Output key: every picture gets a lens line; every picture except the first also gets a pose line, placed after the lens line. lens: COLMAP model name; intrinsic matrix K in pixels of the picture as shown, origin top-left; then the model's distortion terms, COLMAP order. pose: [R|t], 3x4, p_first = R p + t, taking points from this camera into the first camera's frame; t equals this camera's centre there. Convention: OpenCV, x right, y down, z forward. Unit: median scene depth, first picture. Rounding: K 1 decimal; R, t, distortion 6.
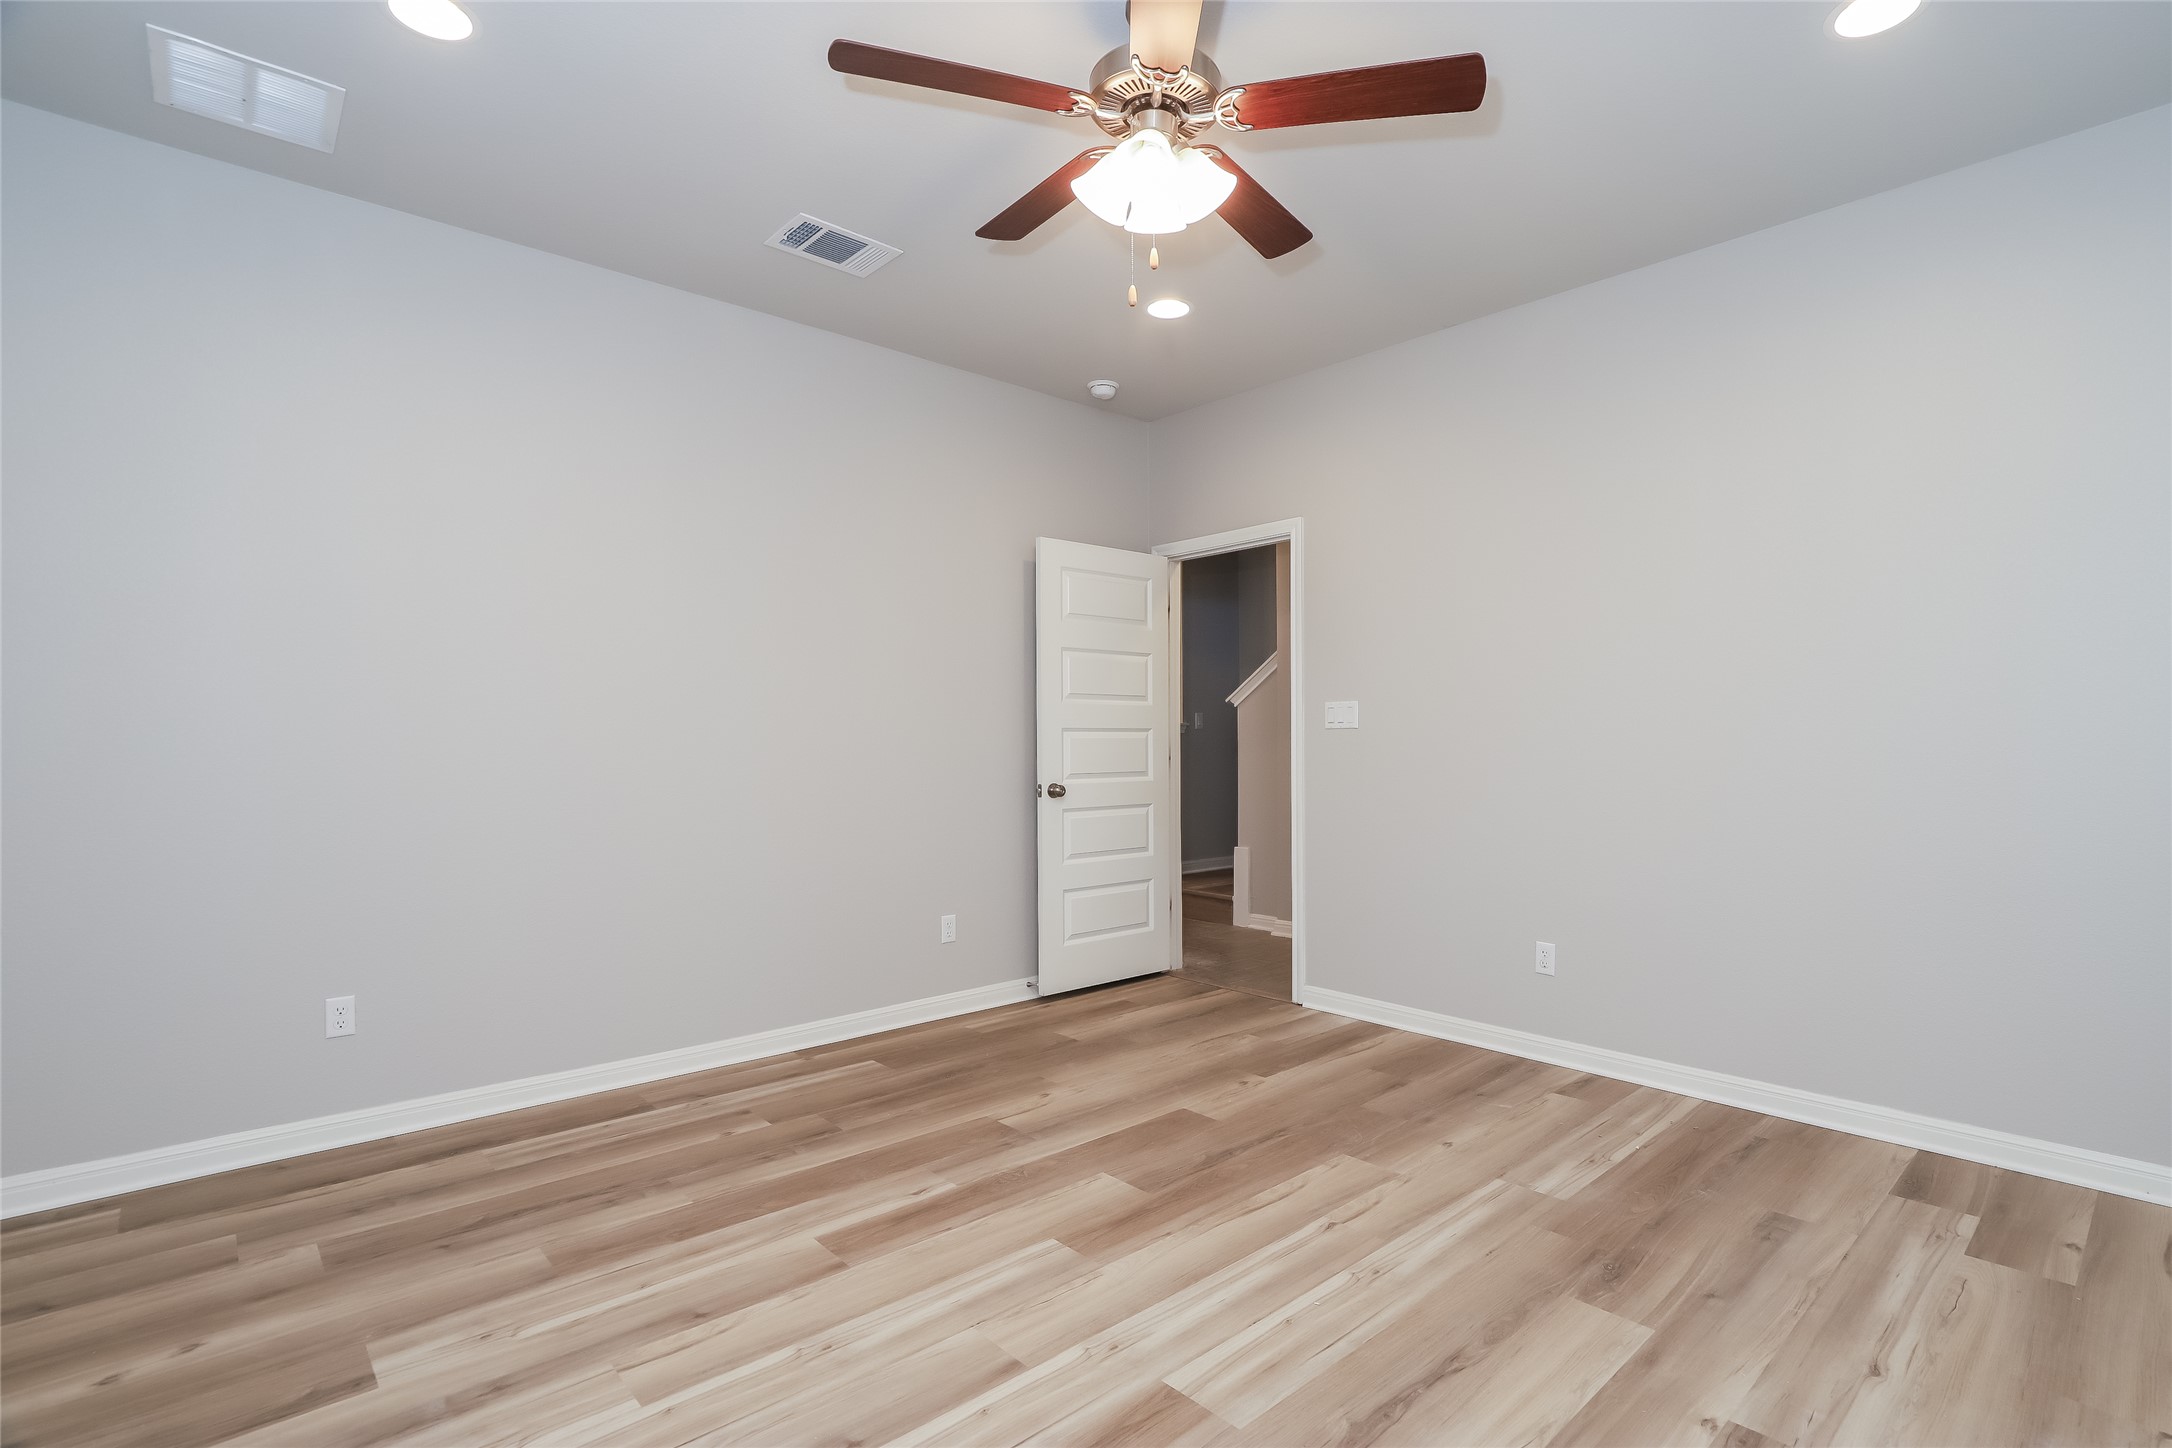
lens RADIAL K [[1028.7, 0, 1087.8], [0, 1028.7, 723.9], [0, 0, 1]] dist [0.000203, -0.000142]
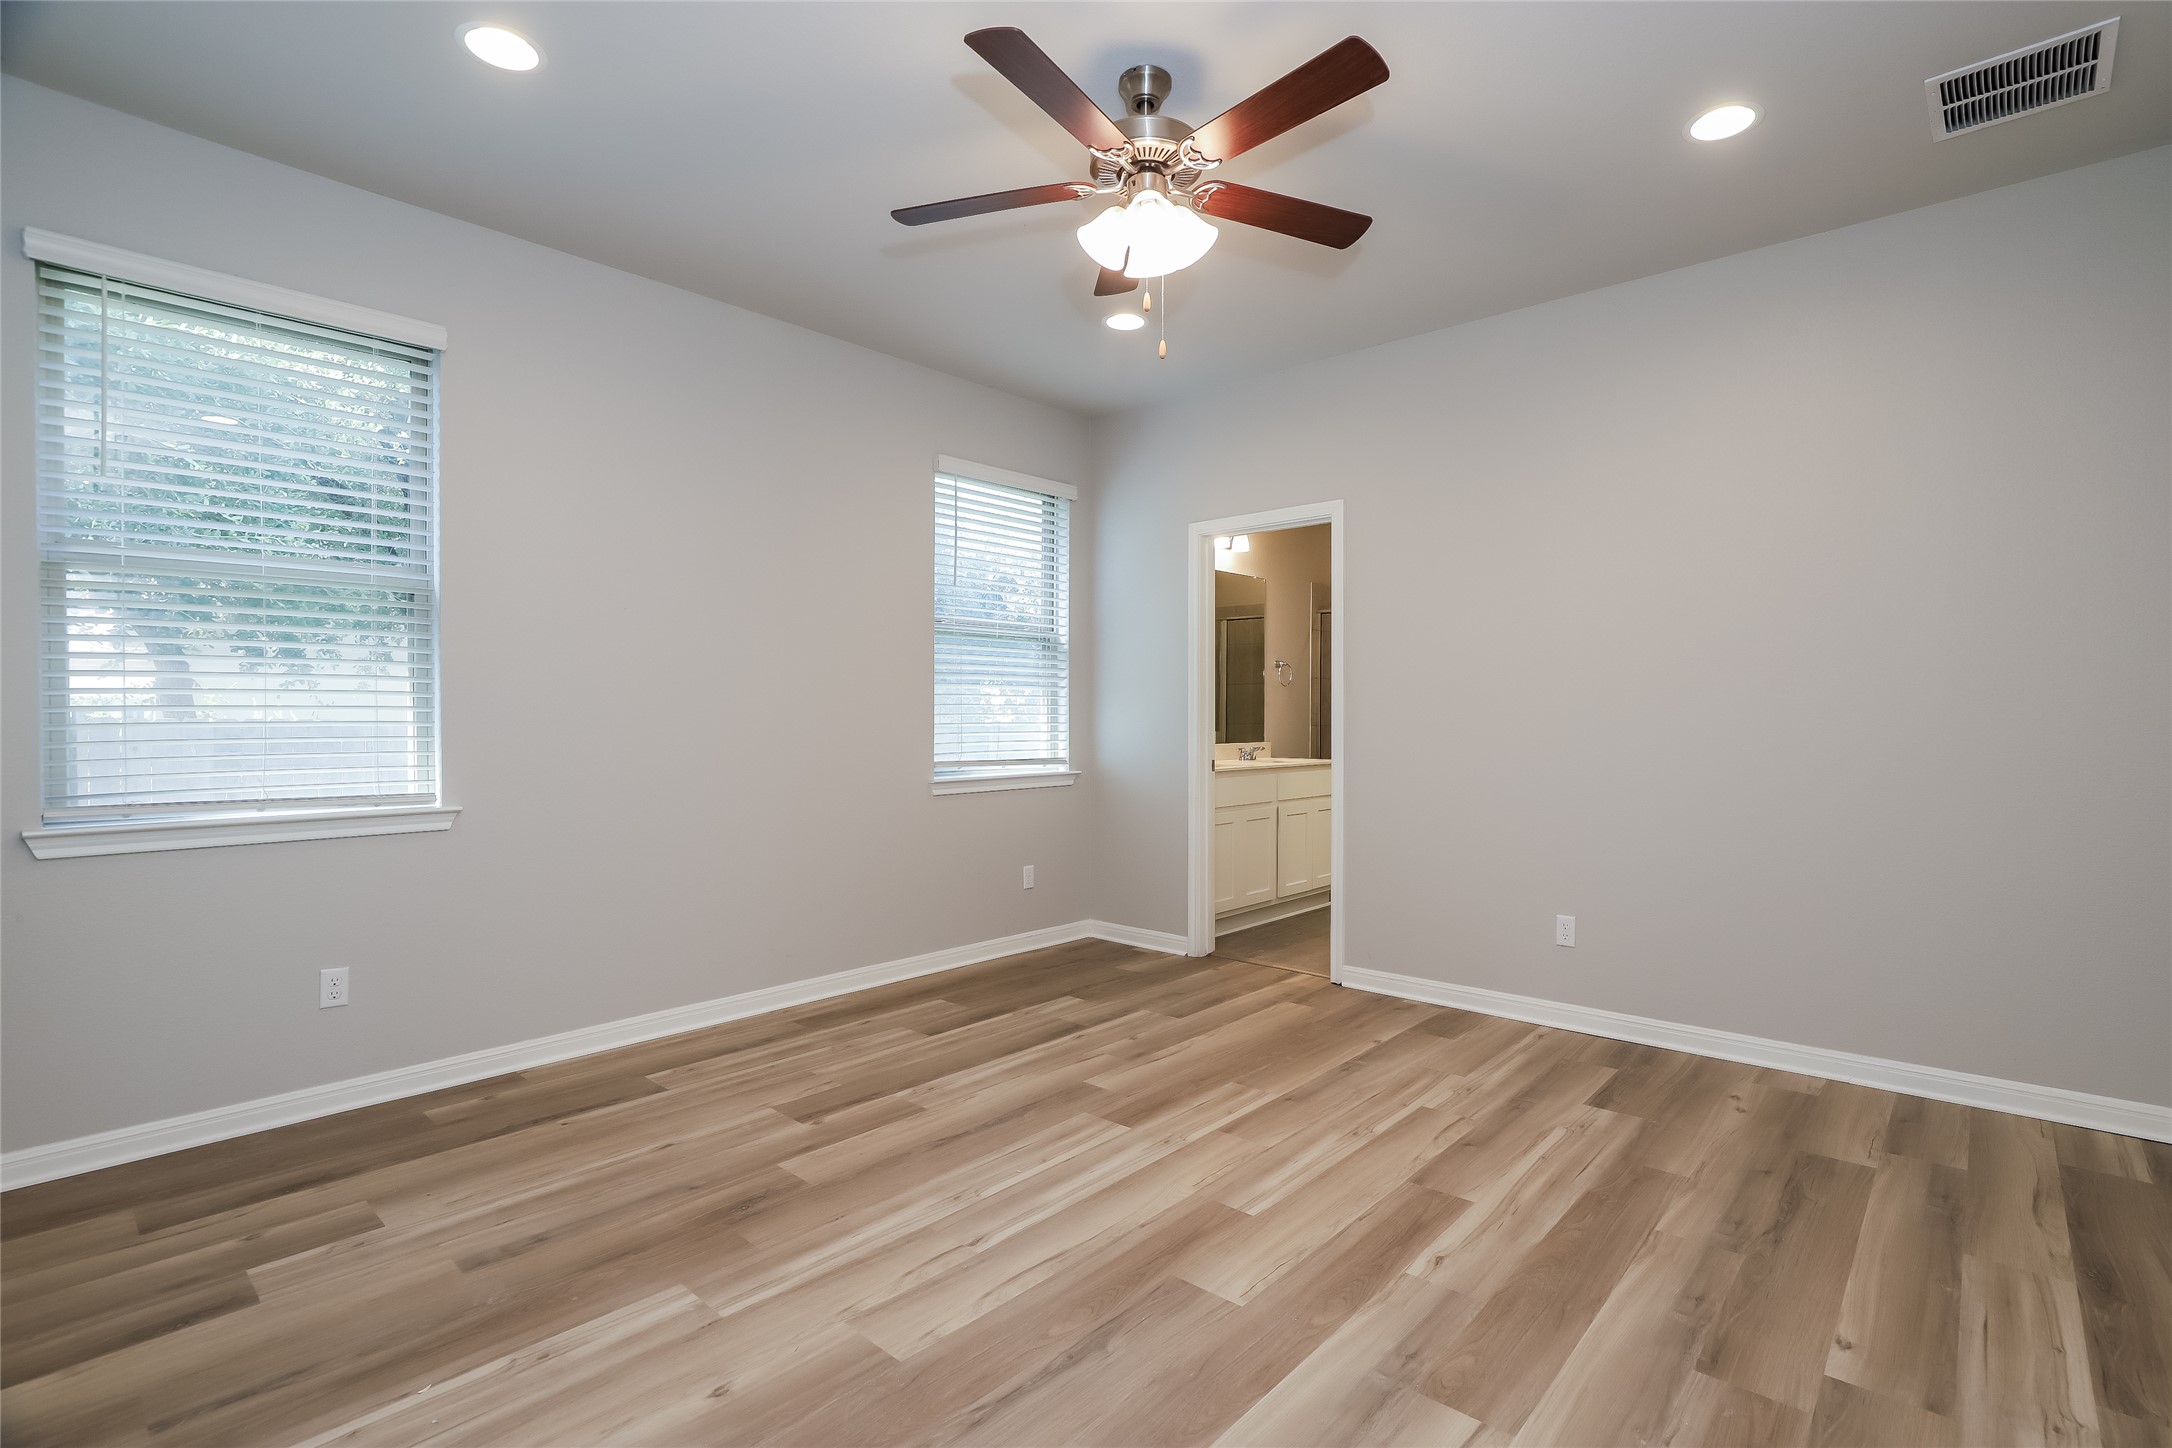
lens RADIAL K [[1030.8, 0, 1086.0], [0, 1030.8, 724.0], [0, 0, 1]] dist [0.000448, -0.000270]
pose [[-0.994872, 0.004158, -0.101058, 0.230256], [0.004901, 0.999963, -0.007106, 0.014096], [0.101025, -0.007565, -0.994855, 1.976547]]
